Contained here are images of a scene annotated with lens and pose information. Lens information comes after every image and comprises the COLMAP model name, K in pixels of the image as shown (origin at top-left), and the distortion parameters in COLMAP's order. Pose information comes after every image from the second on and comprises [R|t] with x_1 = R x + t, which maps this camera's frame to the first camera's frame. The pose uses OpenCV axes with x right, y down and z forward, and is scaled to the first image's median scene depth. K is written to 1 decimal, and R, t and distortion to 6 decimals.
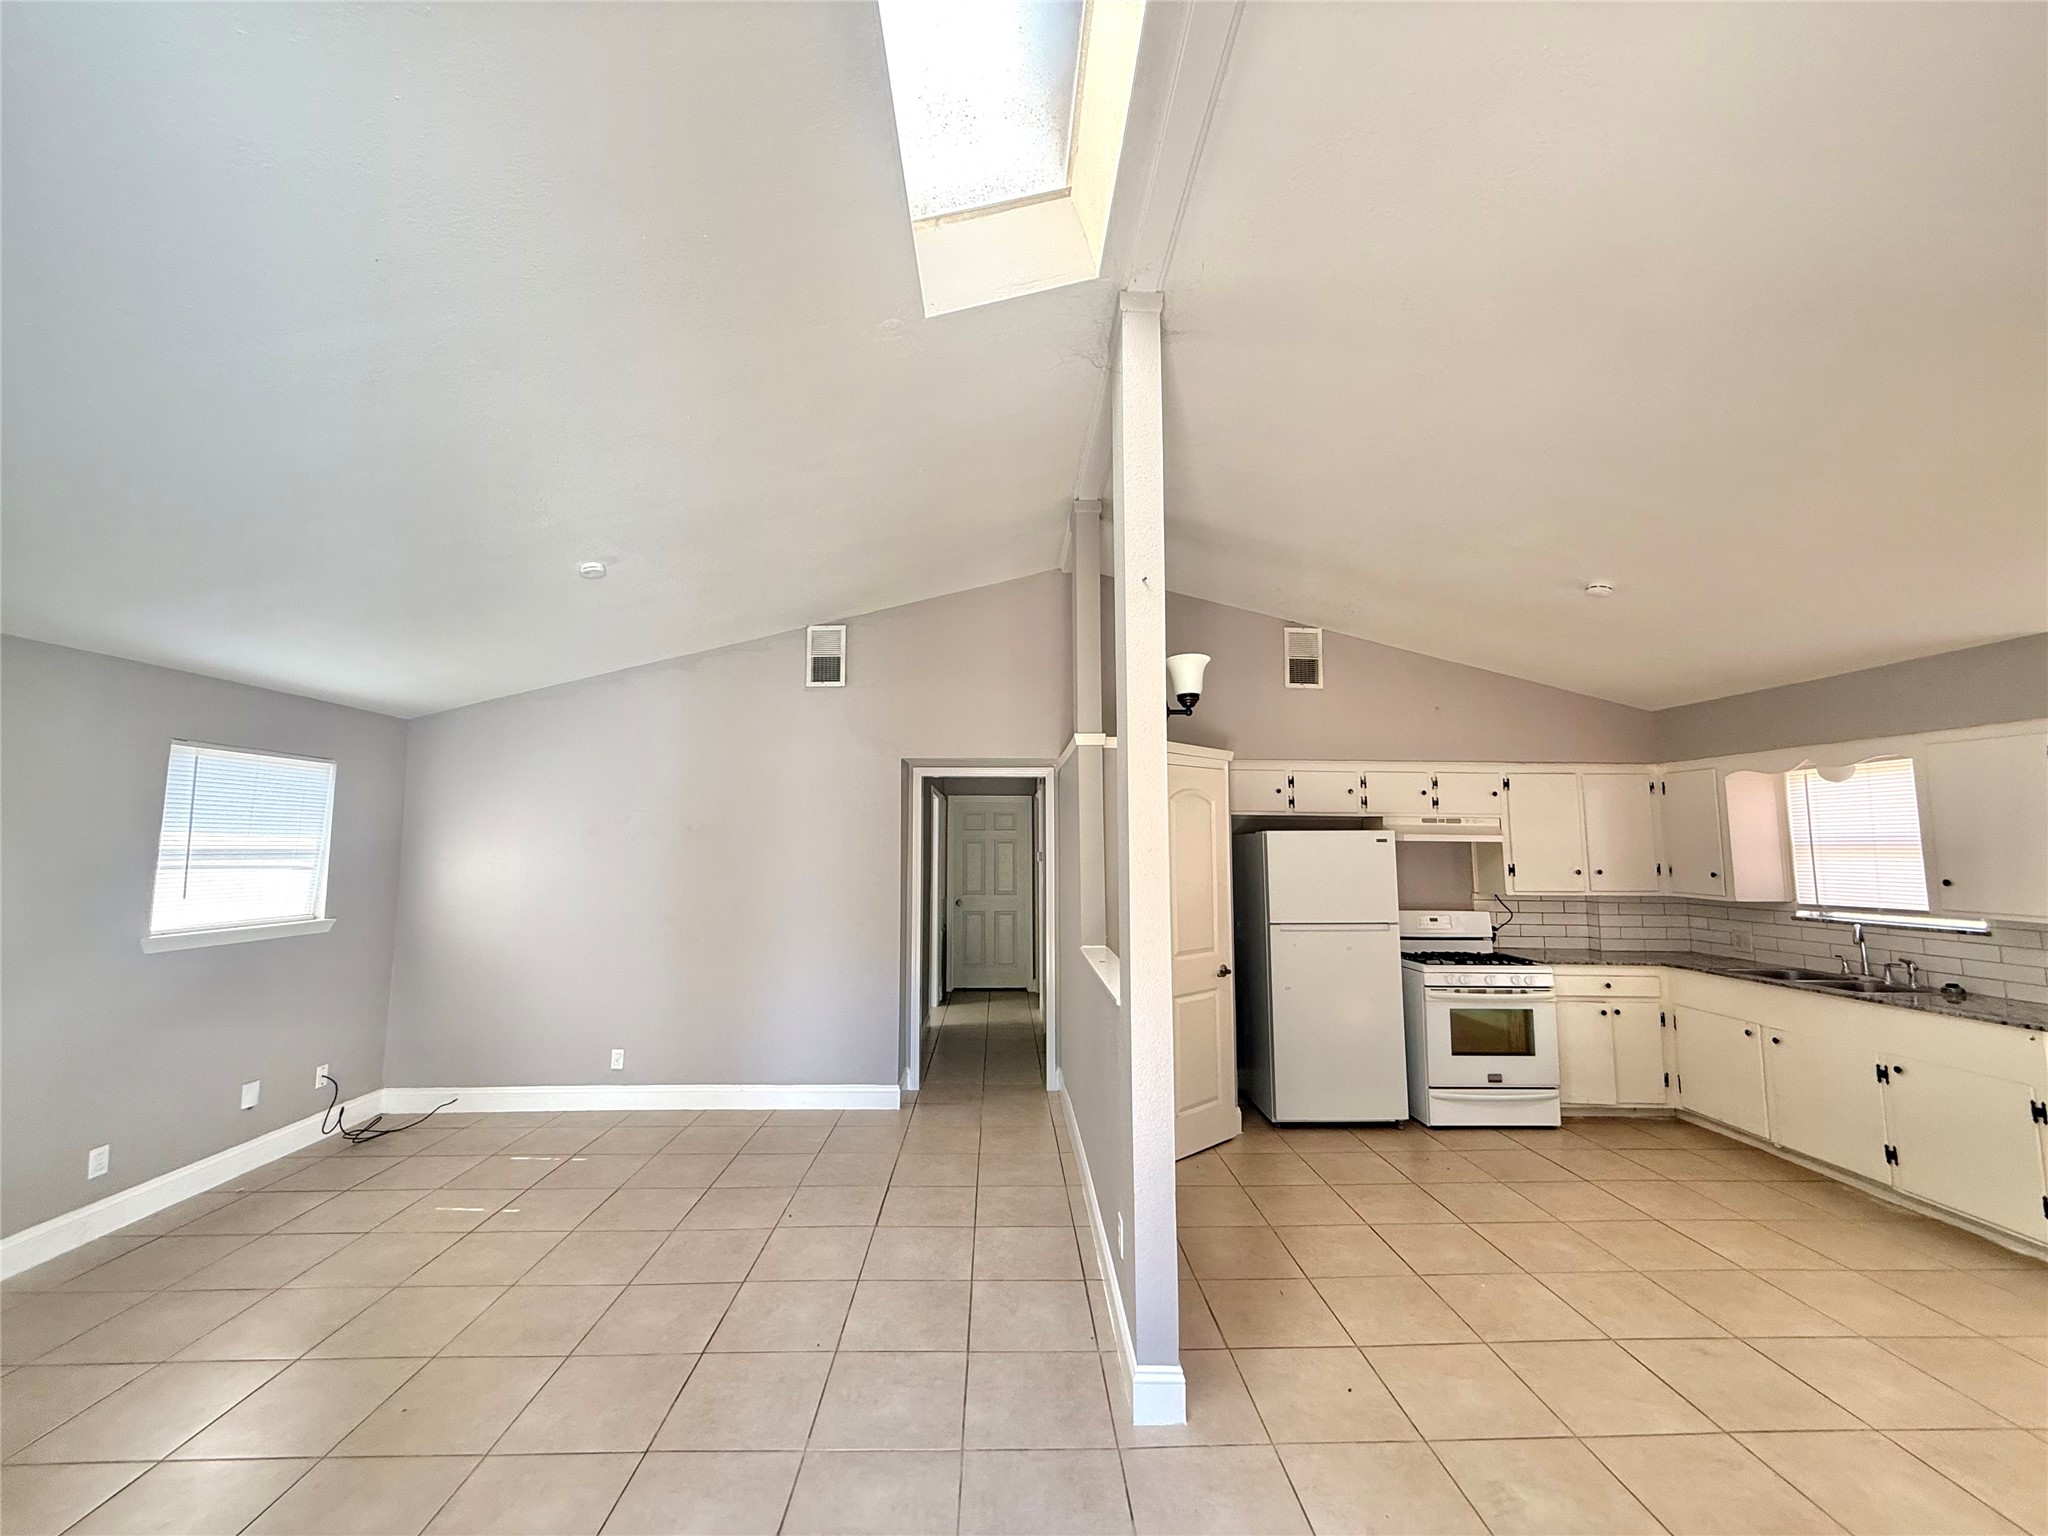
lens RADIAL K [[821.2, 0, 1016.1], [0, 821.2, 767.6], [0, 0, 1]] dist [0.001455, -0.000024]
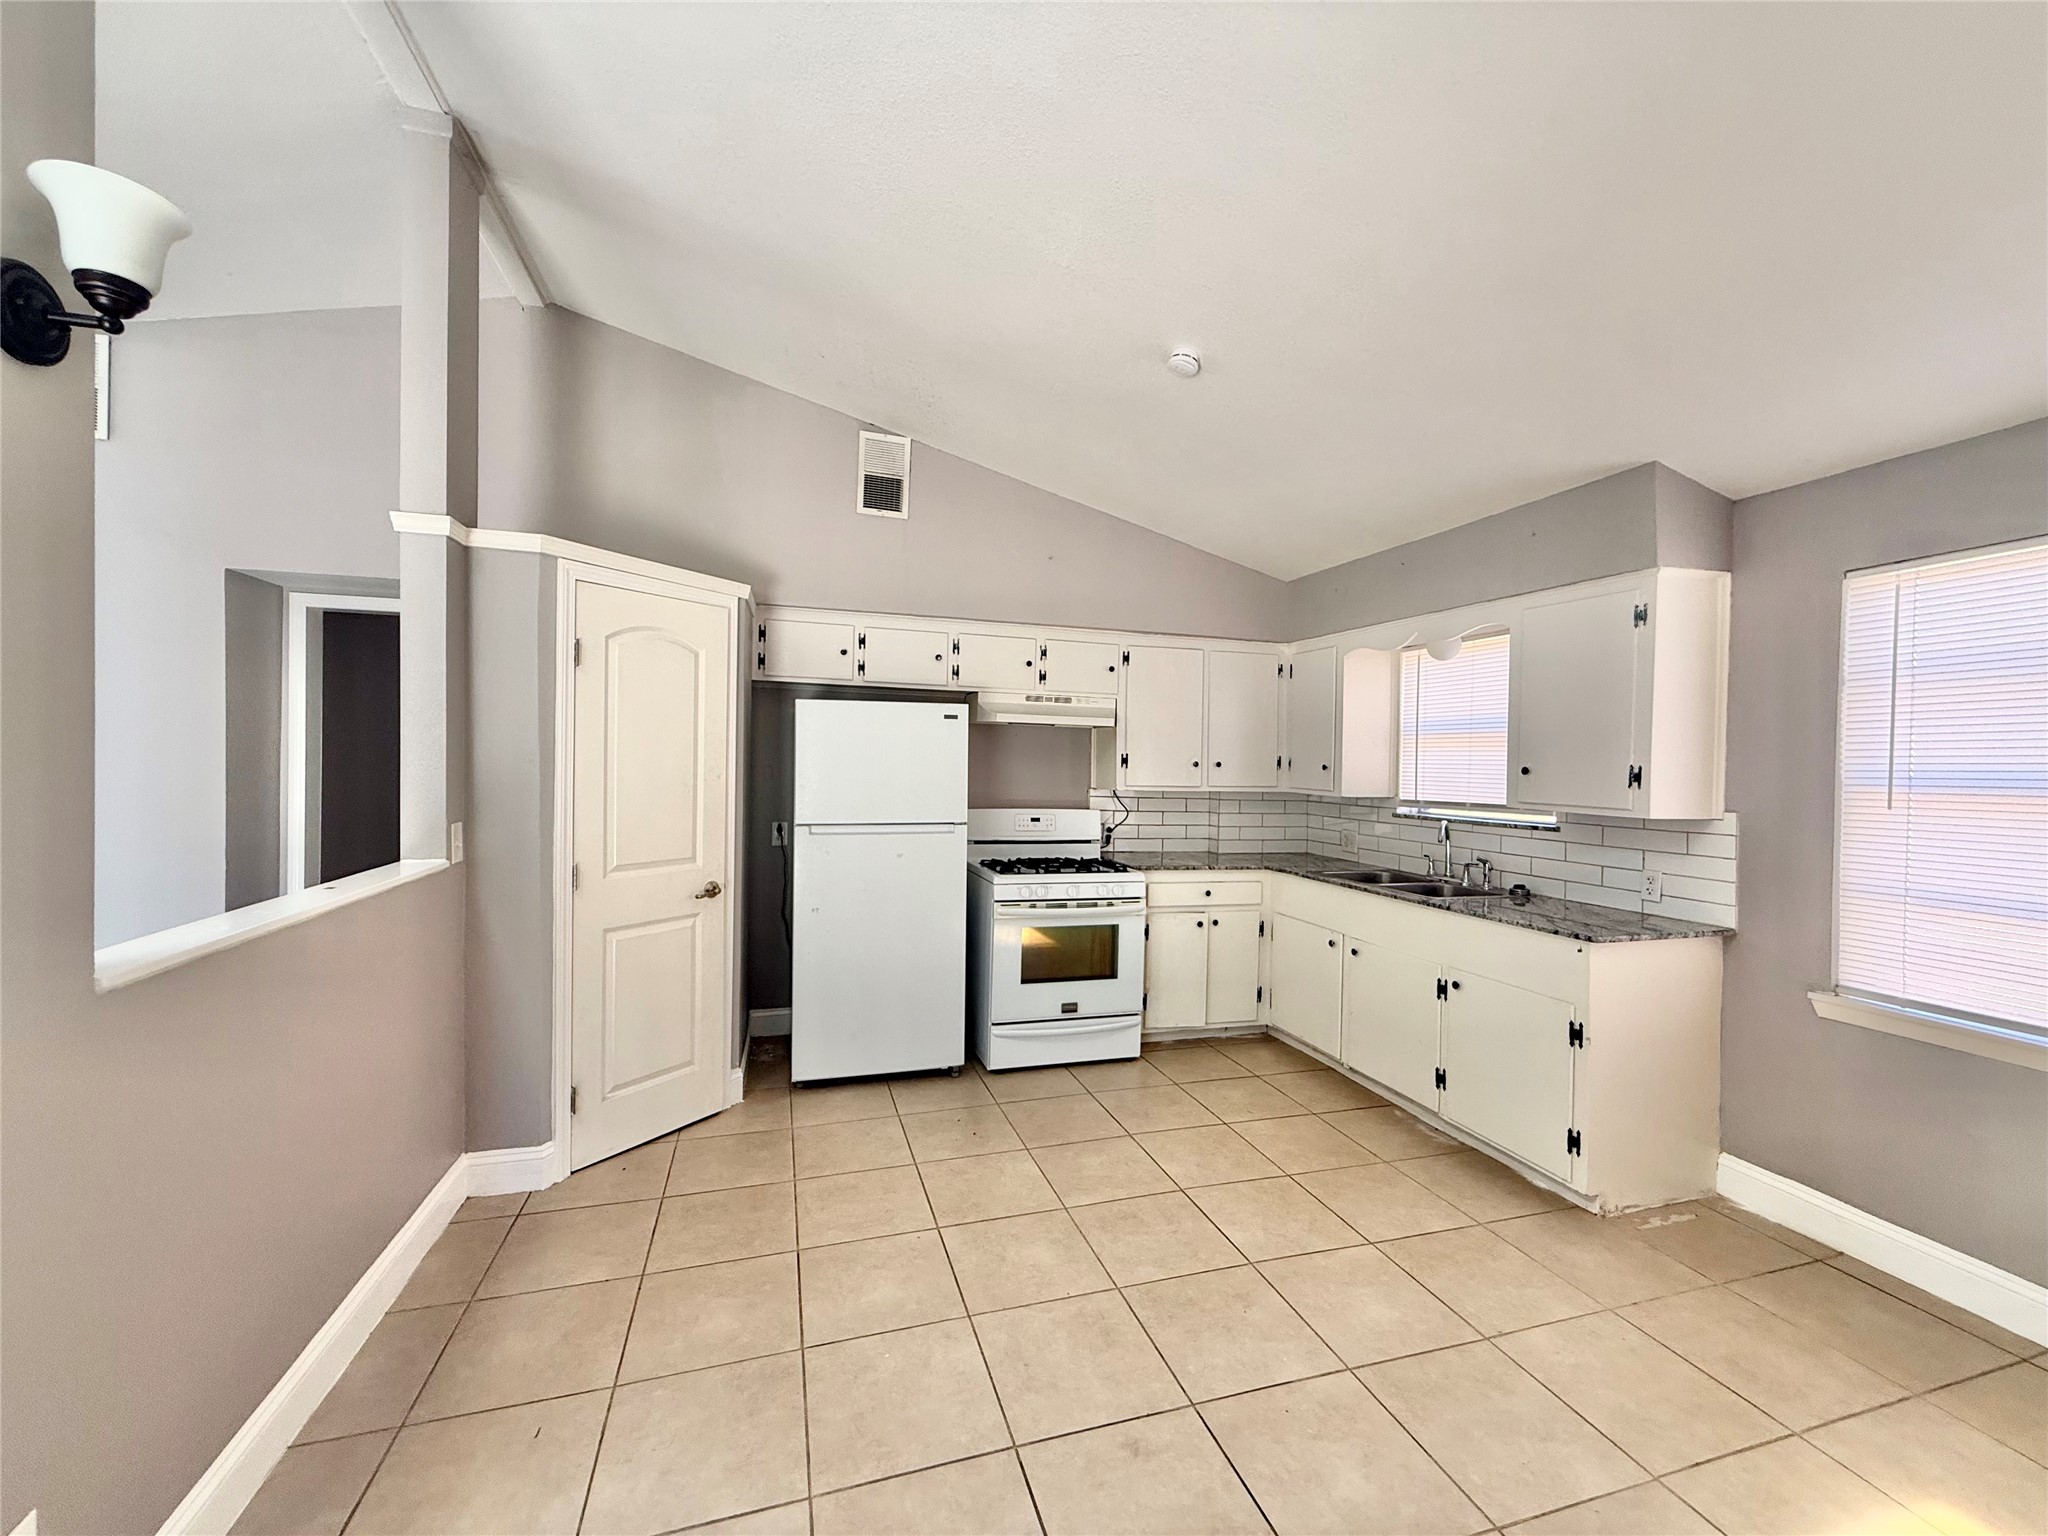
lens RADIAL K [[821.2, 0, 1021.1], [0, 821.2, 768.3], [0, 0, 1]] dist [0.001455, -0.000024]
pose [[0.964211, 0.012503, 0.264841, 0.311340], [-0.041783, 0.993571, 0.105215, 0.054223], [-0.261823, -0.112515, 0.958535, 0.247512]]
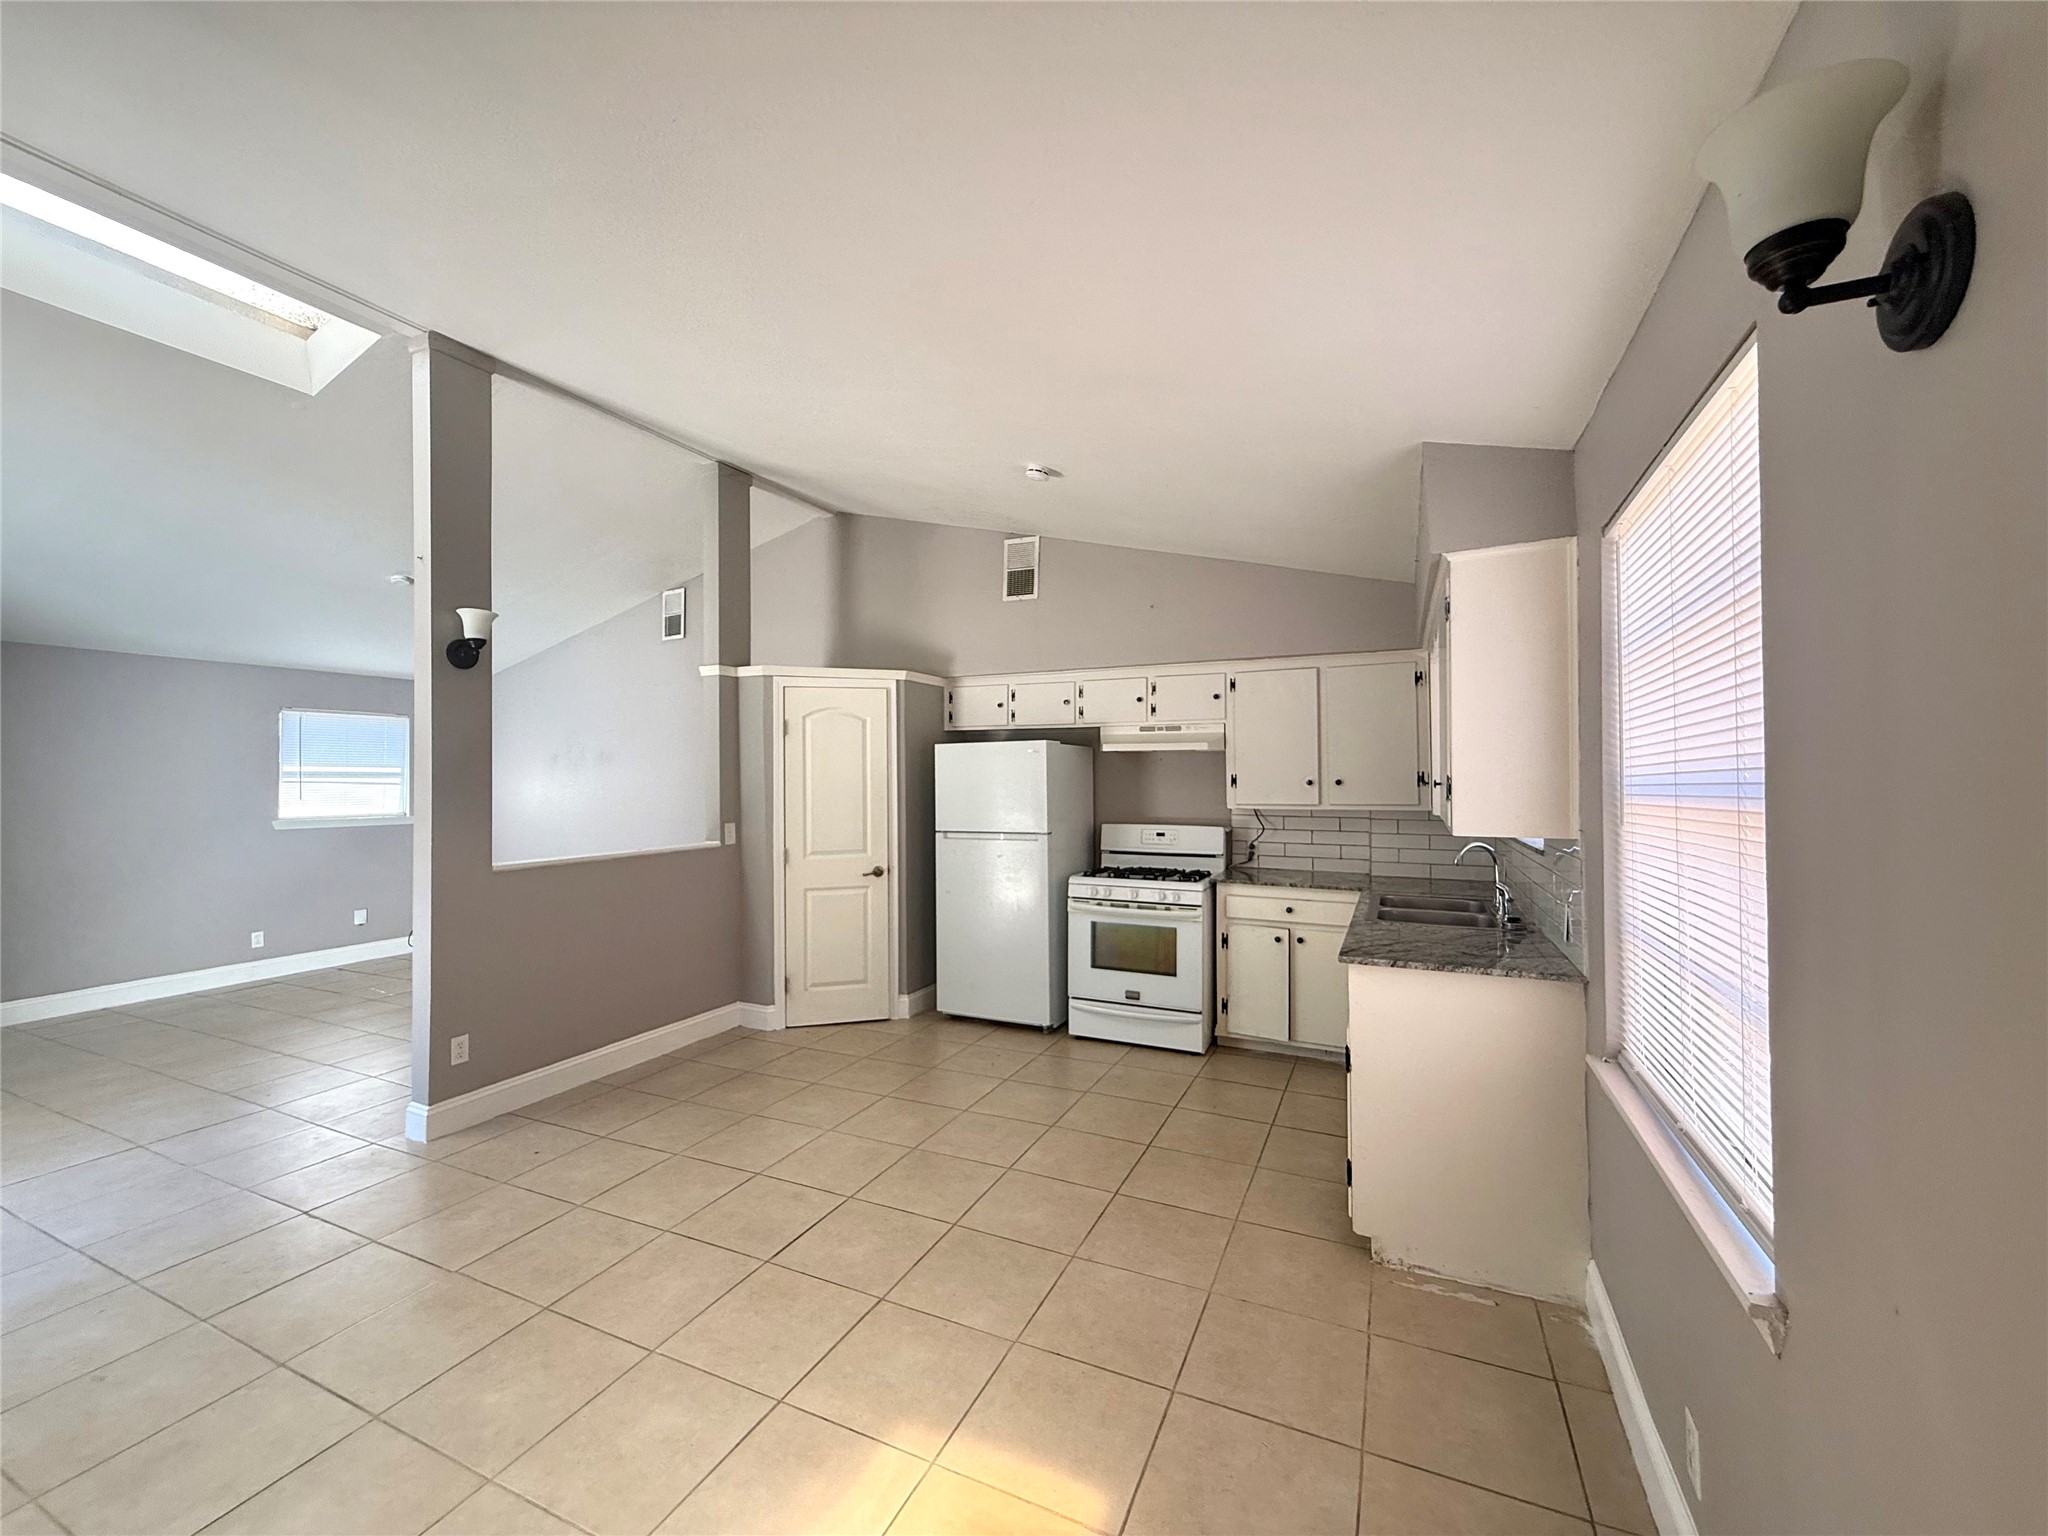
lens RADIAL K [[821.2, 0, 1012.9], [0, 821.2, 772.6], [0, 0, 1]] dist [0.001455, -0.000024]
pose [[0.893337, -0.012834, -0.449204, 0.883026], [0.051953, 0.995839, 0.074868, 0.040447], [0.446374, -0.090220, 0.890287, 0.107570]]
